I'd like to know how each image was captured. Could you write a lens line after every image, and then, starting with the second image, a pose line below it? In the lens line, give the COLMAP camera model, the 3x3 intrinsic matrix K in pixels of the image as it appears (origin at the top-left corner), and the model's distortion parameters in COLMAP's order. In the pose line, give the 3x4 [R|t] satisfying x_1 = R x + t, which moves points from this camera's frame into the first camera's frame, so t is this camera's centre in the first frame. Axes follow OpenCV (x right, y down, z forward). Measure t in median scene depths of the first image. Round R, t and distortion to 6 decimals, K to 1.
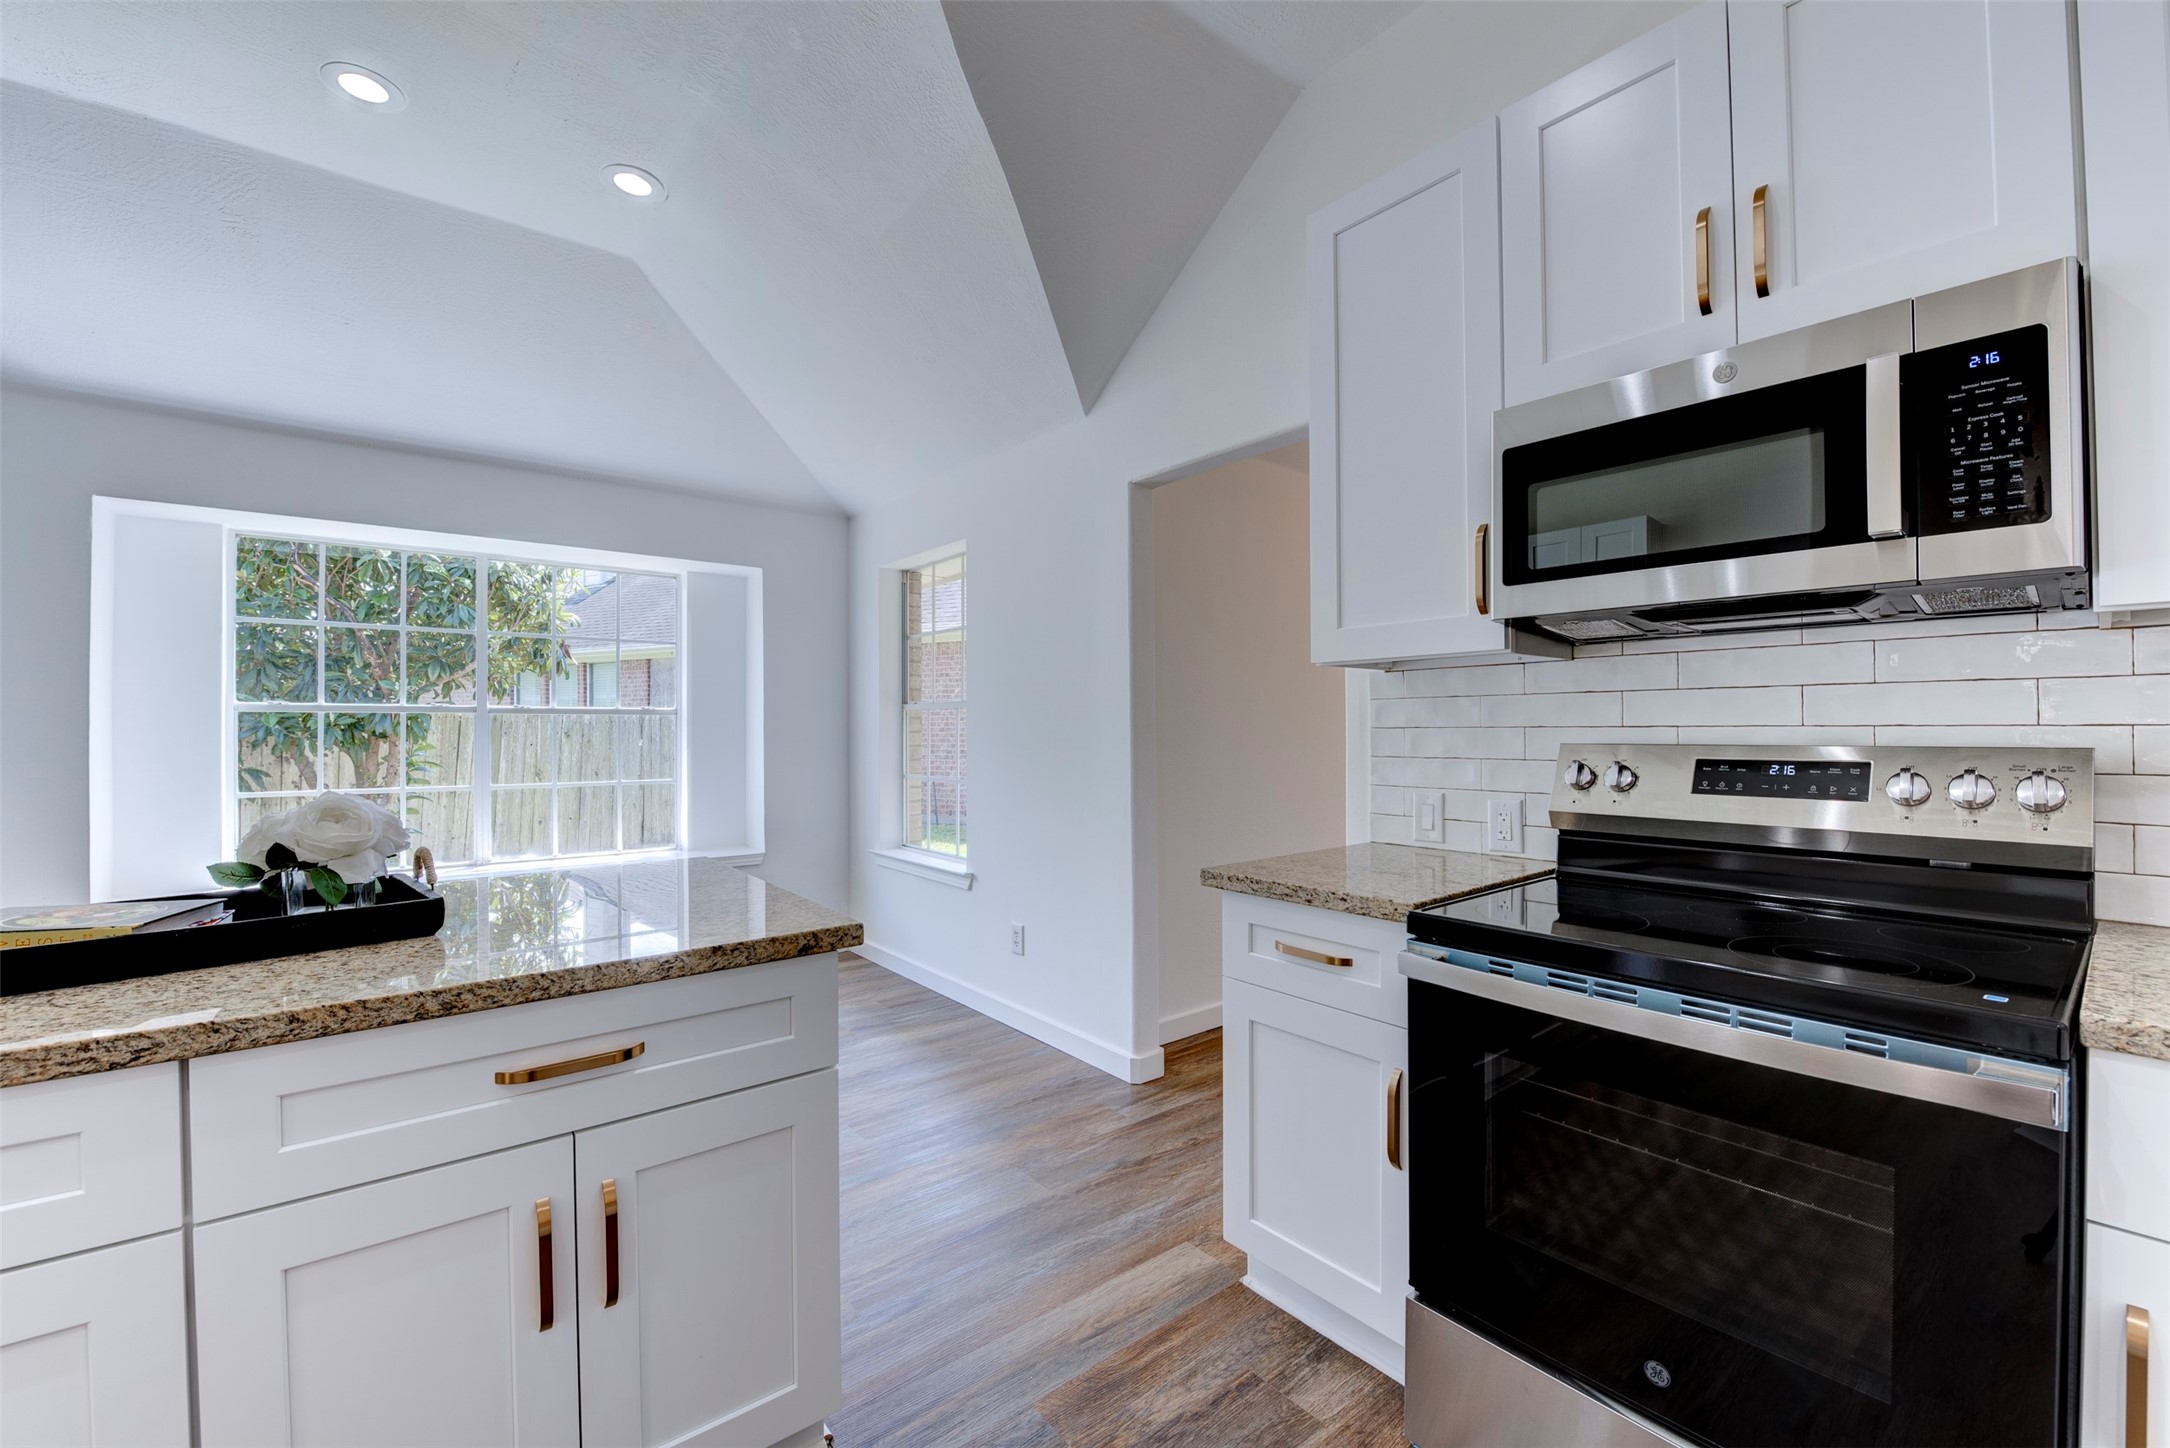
lens RADIAL K [[864.5, 0, 1082.3], [0, 864.5, 723.7], [0, 0, 1]] dist [-0.014544, -0.002607]
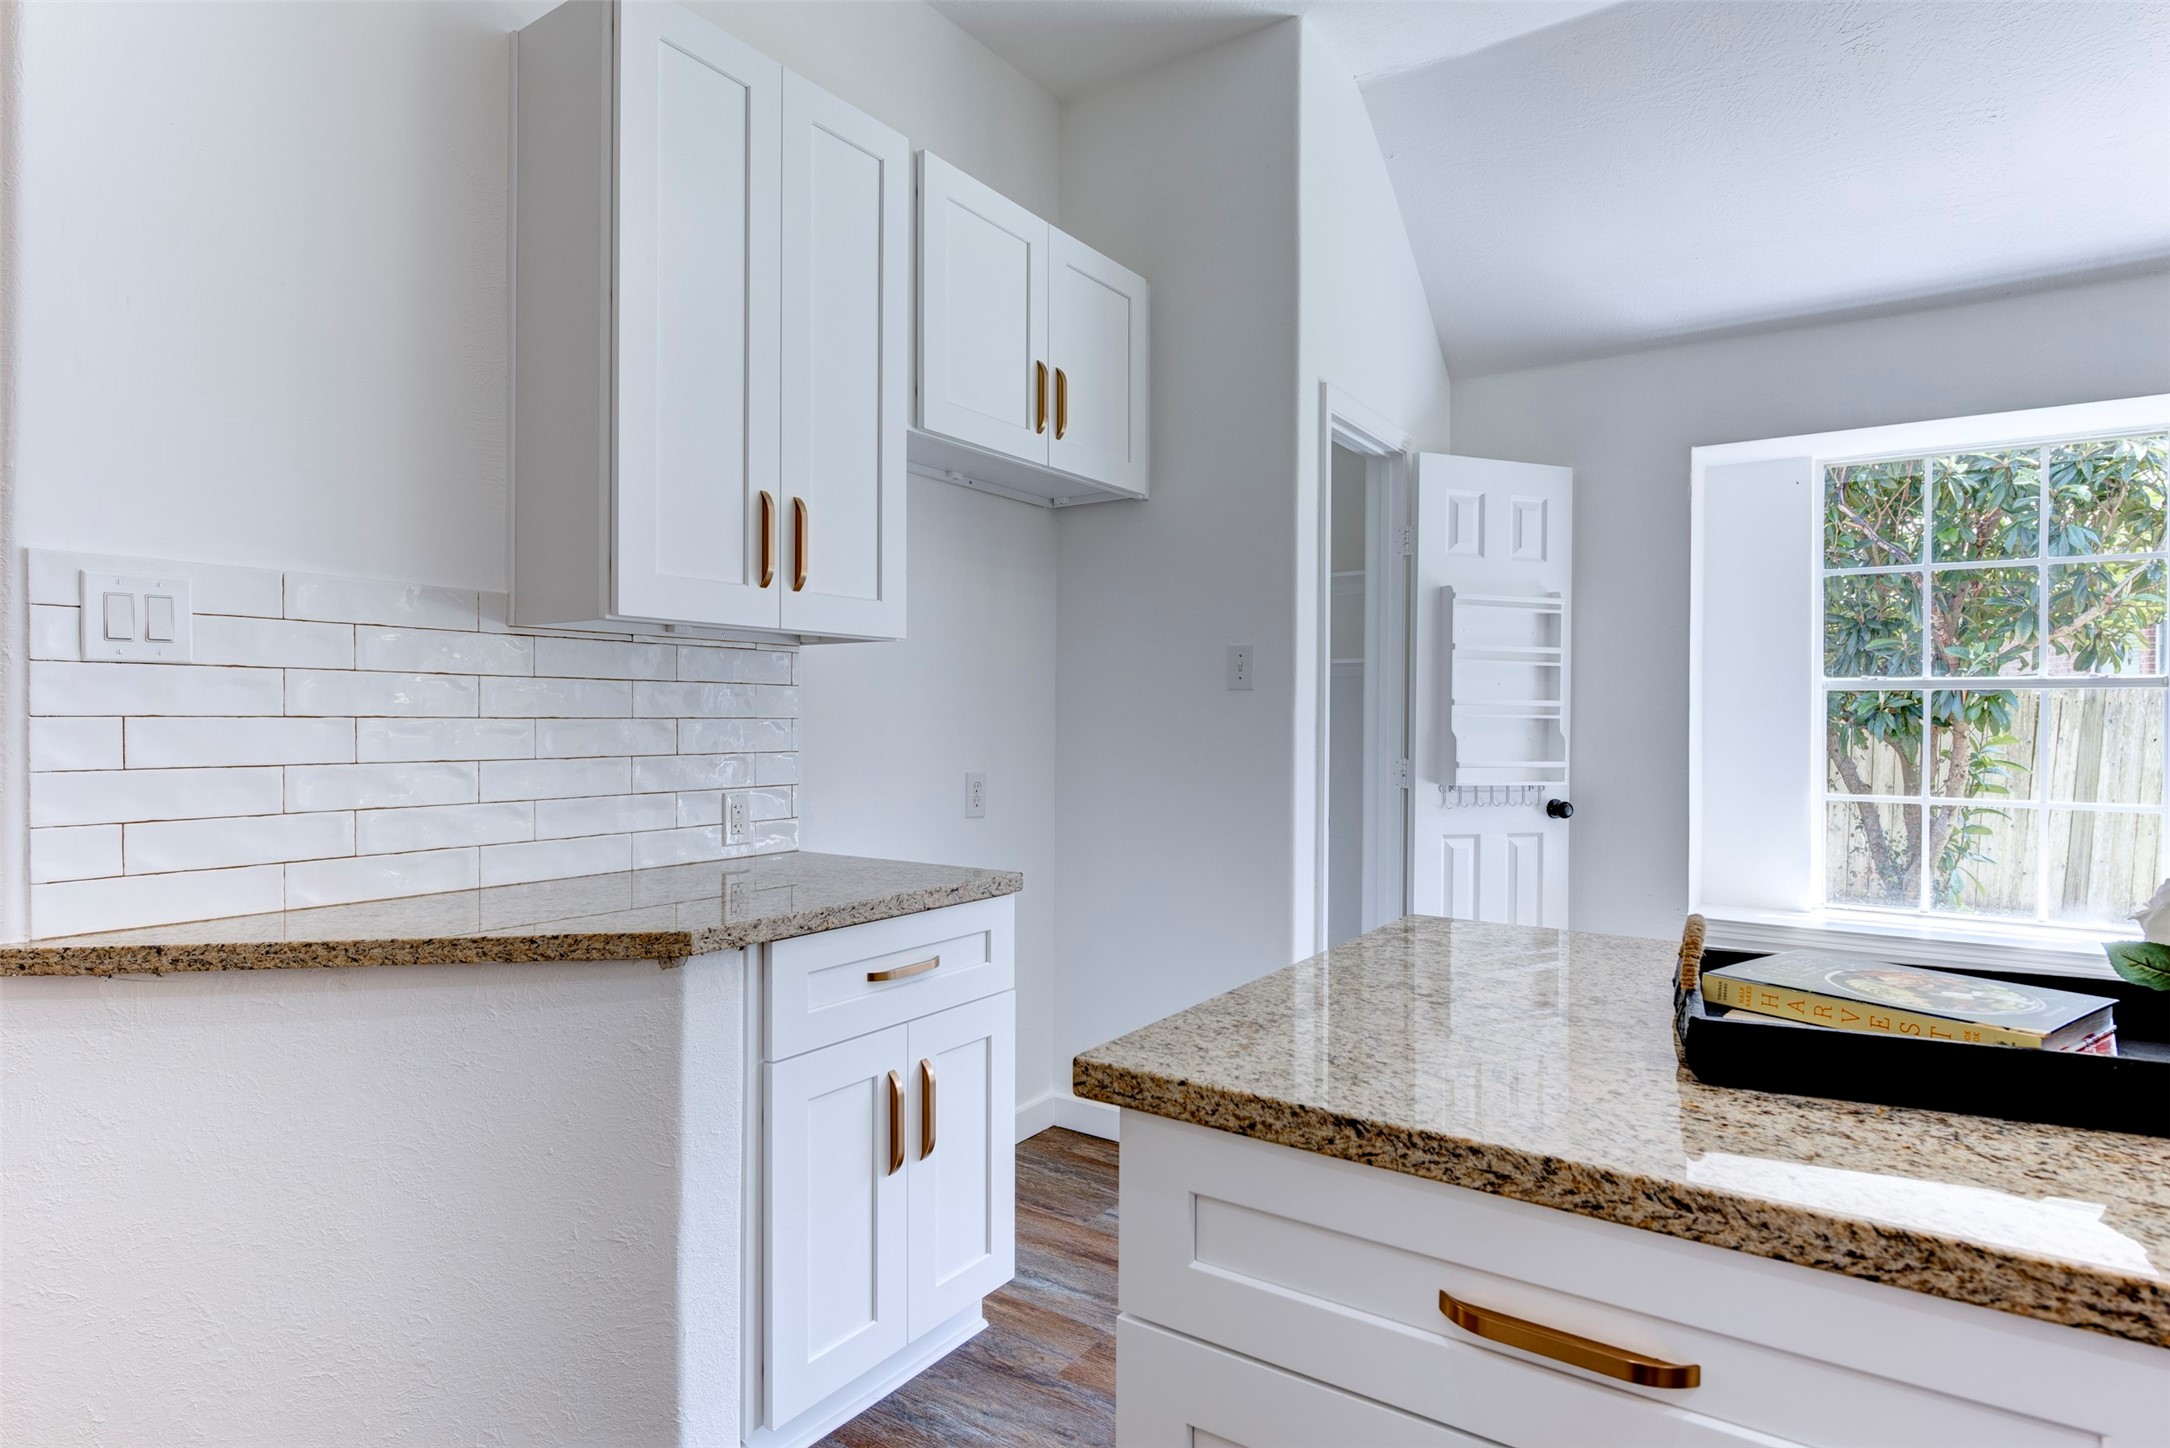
lens RADIAL K [[1155.9, 0, 1088.4], [0, 1155.9, 720.5], [0, 0, 1]] dist [-0.003014, -0.002267]
pose [[0.289085, 0.010510, -0.957246, -0.375973], [0.000444, 0.999938, 0.011113, 0.003984], [0.957303, -0.003638, 0.289063, 0.068008]]
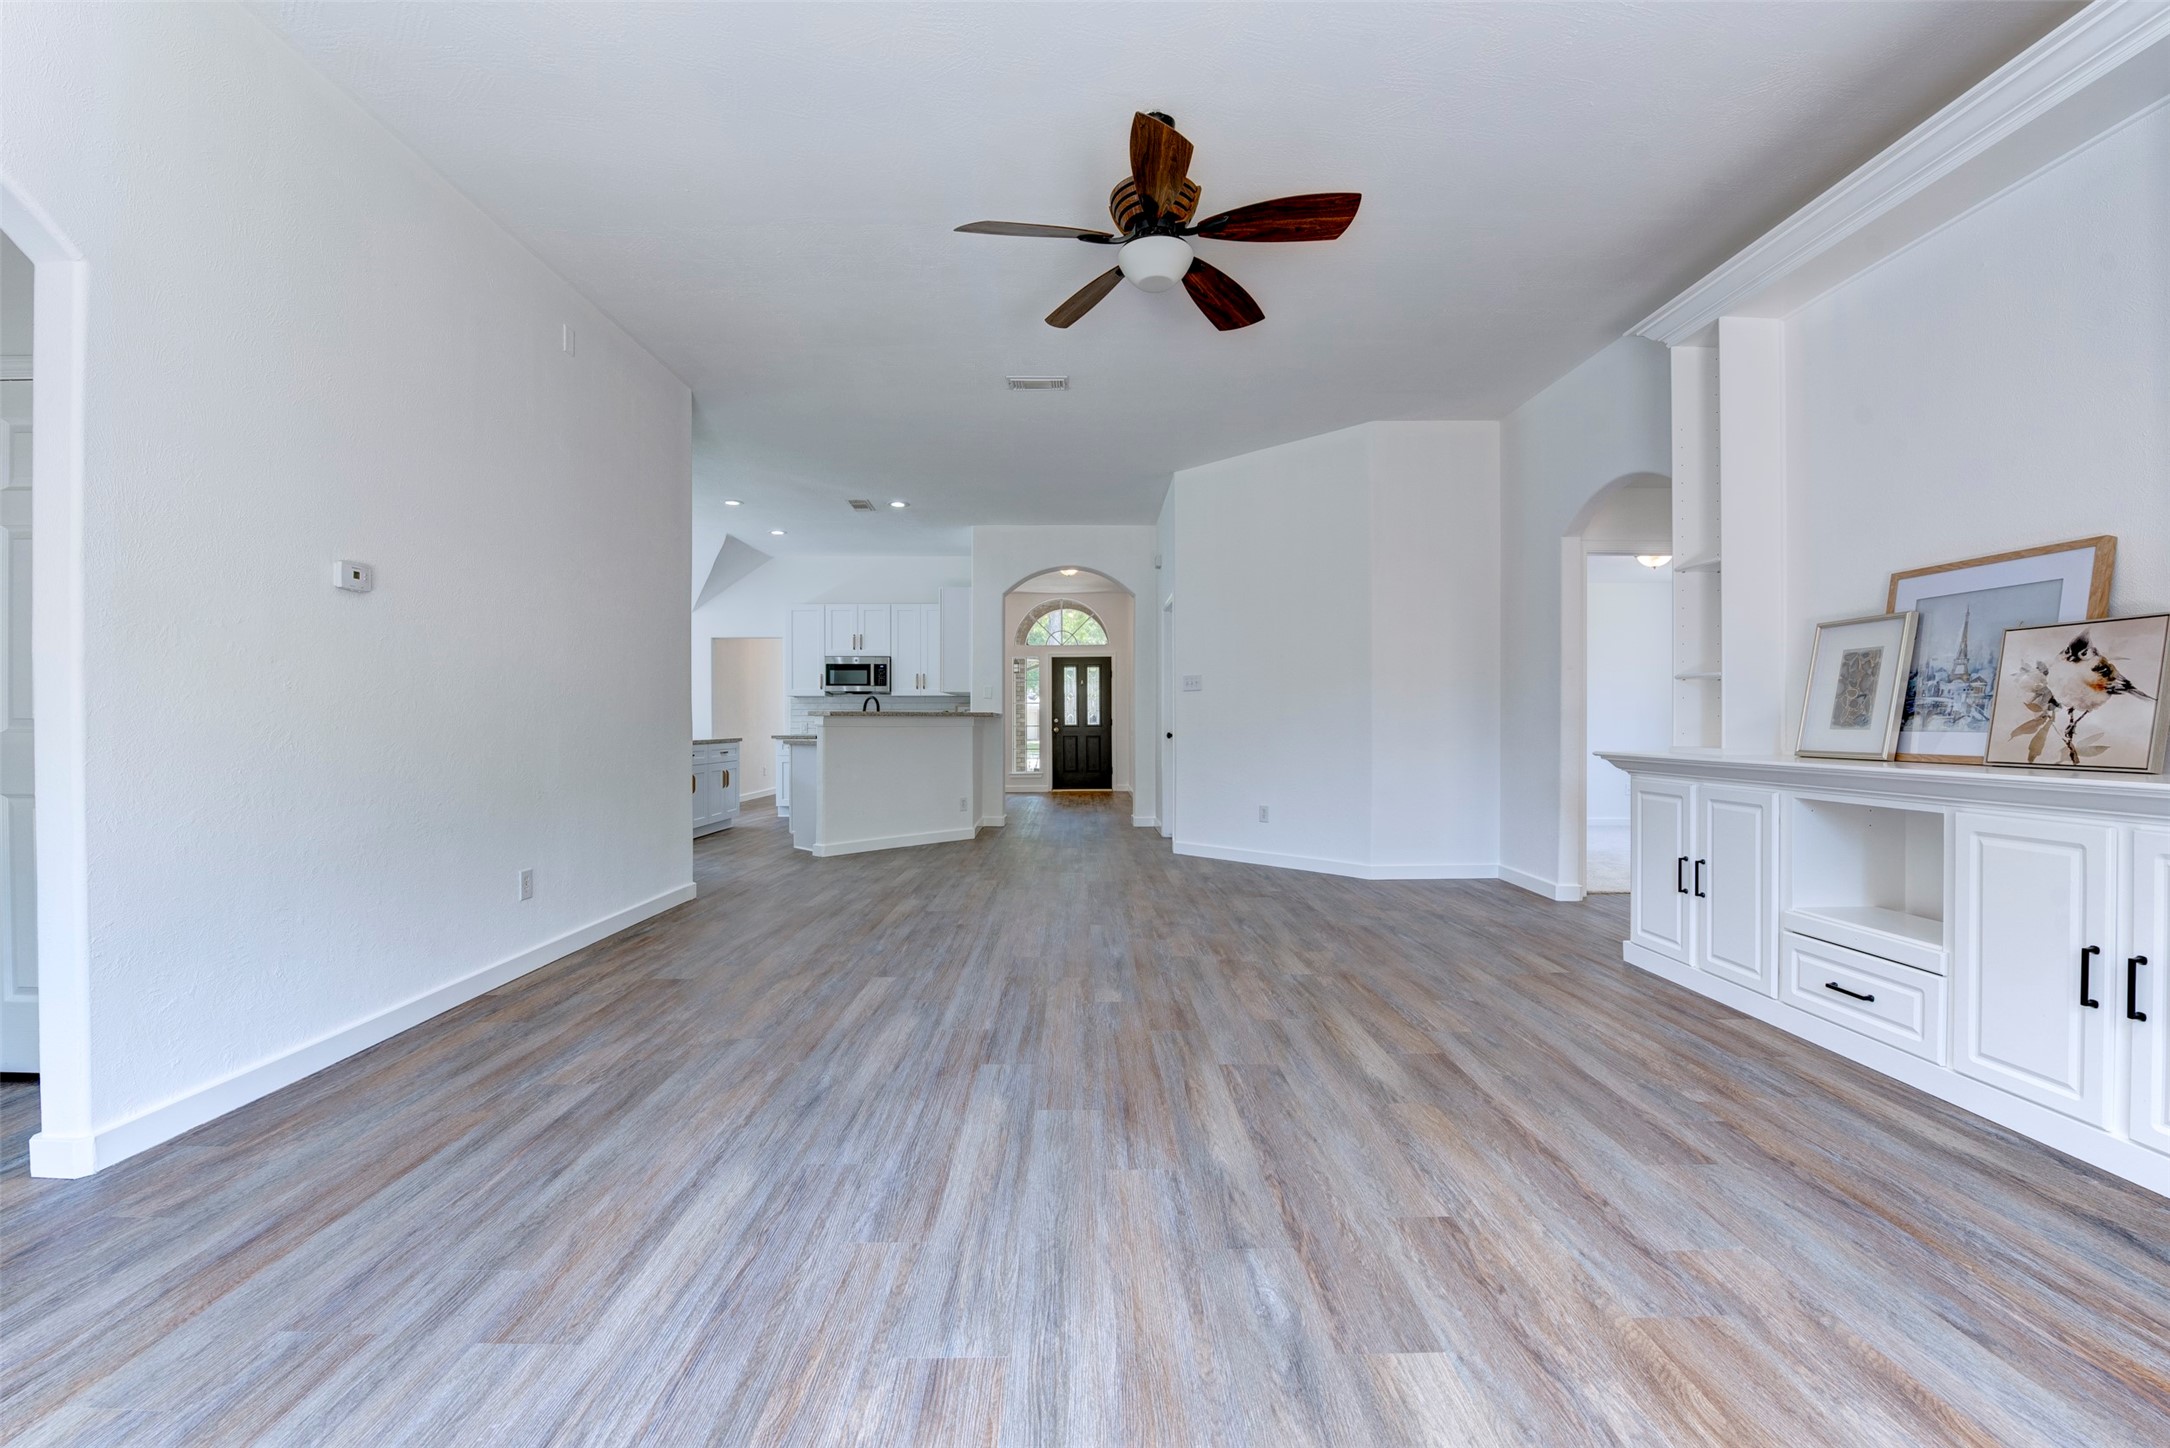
lens RADIAL K [[864.5, 0, 1082.3], [0, 864.5, 723.7], [0, 0, 1]] dist [-0.014544, -0.002607]
pose [[0.621858, 0.002632, 0.783126, -3.207909], [-0.006005, 0.999981, 0.001408, 0.091530], [-0.783107, -0.005578, 0.621861, -4.279568]]
